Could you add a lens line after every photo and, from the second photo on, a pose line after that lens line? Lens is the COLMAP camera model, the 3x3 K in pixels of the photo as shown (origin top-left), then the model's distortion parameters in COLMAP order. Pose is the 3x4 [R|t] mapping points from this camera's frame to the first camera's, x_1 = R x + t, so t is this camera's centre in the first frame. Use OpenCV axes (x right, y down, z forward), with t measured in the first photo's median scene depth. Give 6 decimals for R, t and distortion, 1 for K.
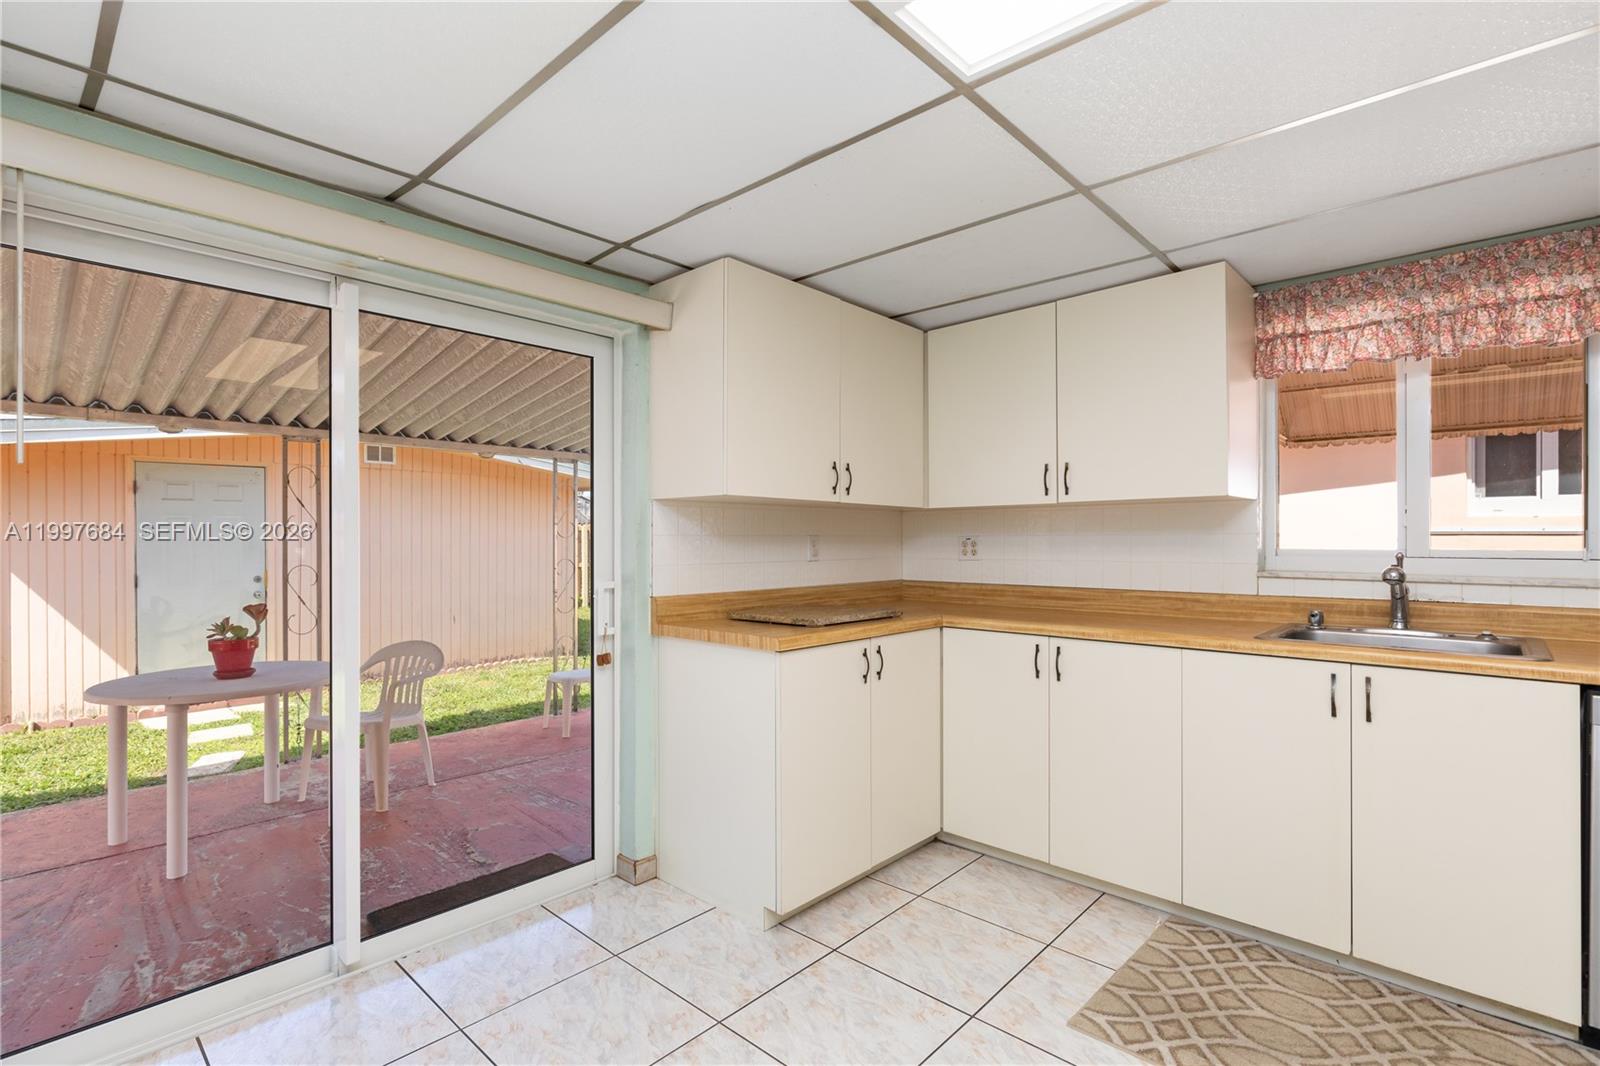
lens RADIAL K [[747.8, 0, 792.5], [0, 747.8, 538.5], [0, 0, 1]] dist [-0.002488, 0.000462]
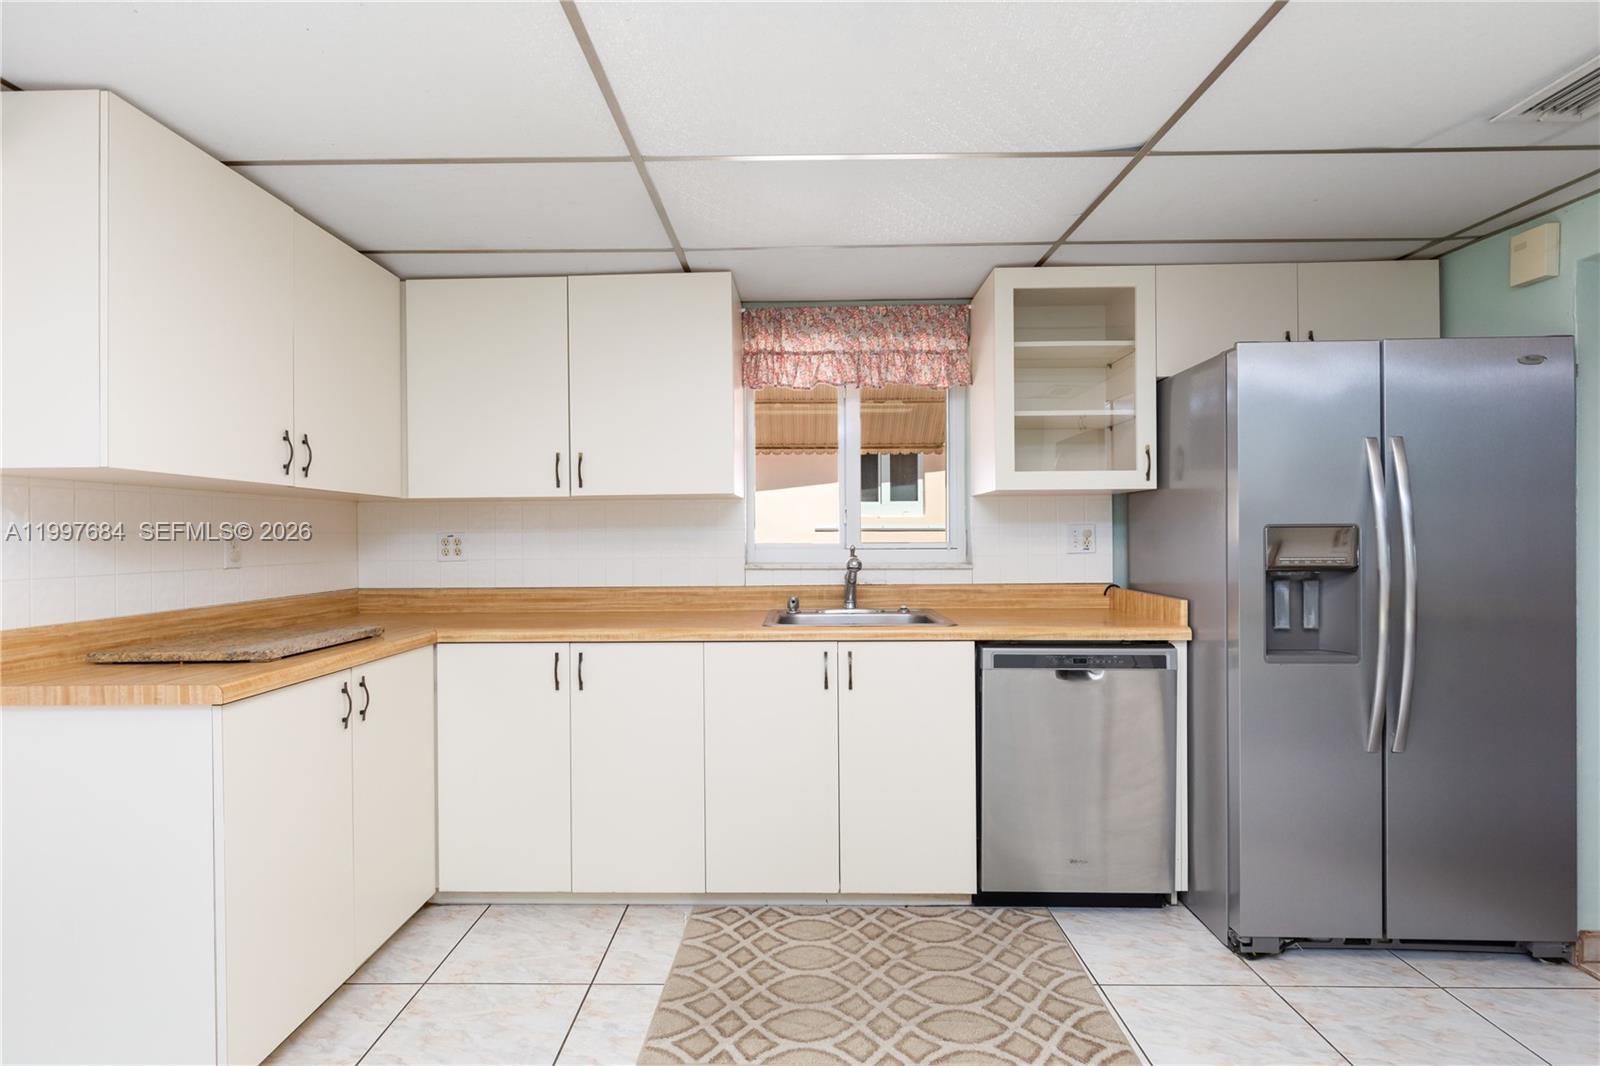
lens RADIAL K [[774.6, 0, 789.7], [0, 774.6, 535.2], [0, 0, 1]] dist [-0.002703, -0.000781]
pose [[0.744393, -0.004487, 0.667727, -0.090408], [0.005047, 0.999987, 0.001094, 0.000703], [-0.667723, 0.002555, 0.744406, 0.125760]]
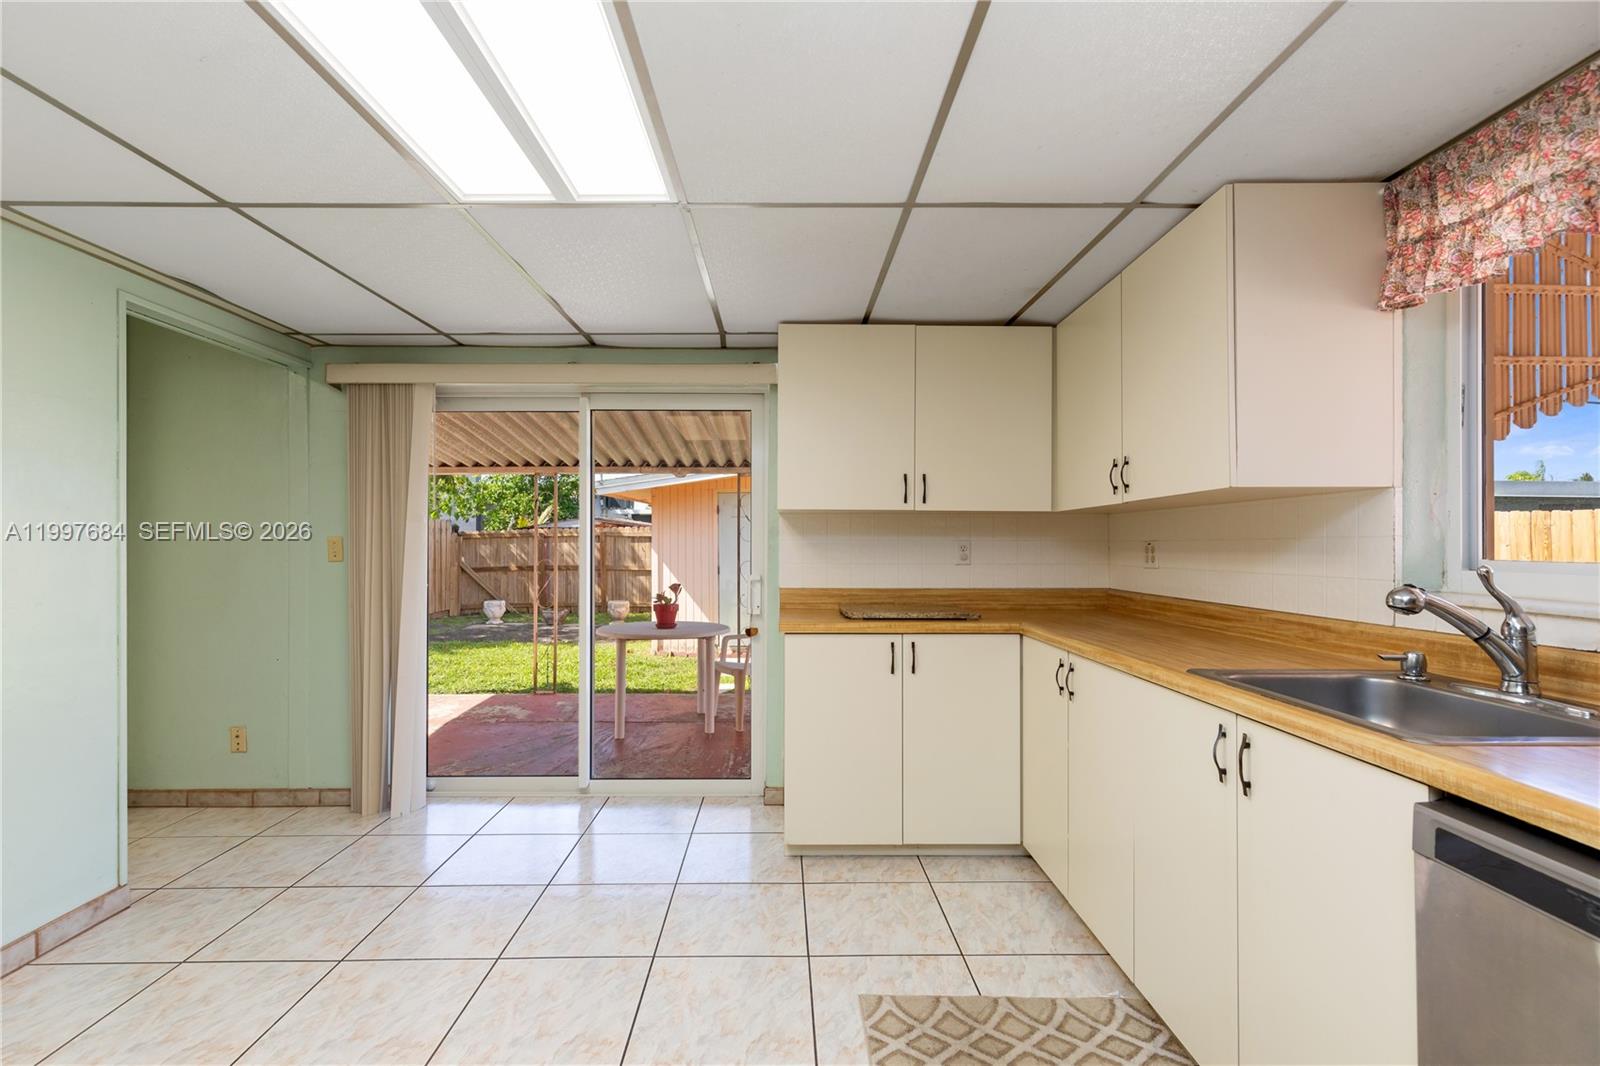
lens RADIAL K [[721.7, 0, 790.5], [0, 721.7, 539.8], [0, 0, 1]] dist [0.001685, 0.000447]
pose [[0.687585, -0.002780, -0.726099, 0.787000], [0.000511, 0.999994, -0.003345, -0.001871], [0.726104, 0.001930, 0.687582, 0.157446]]
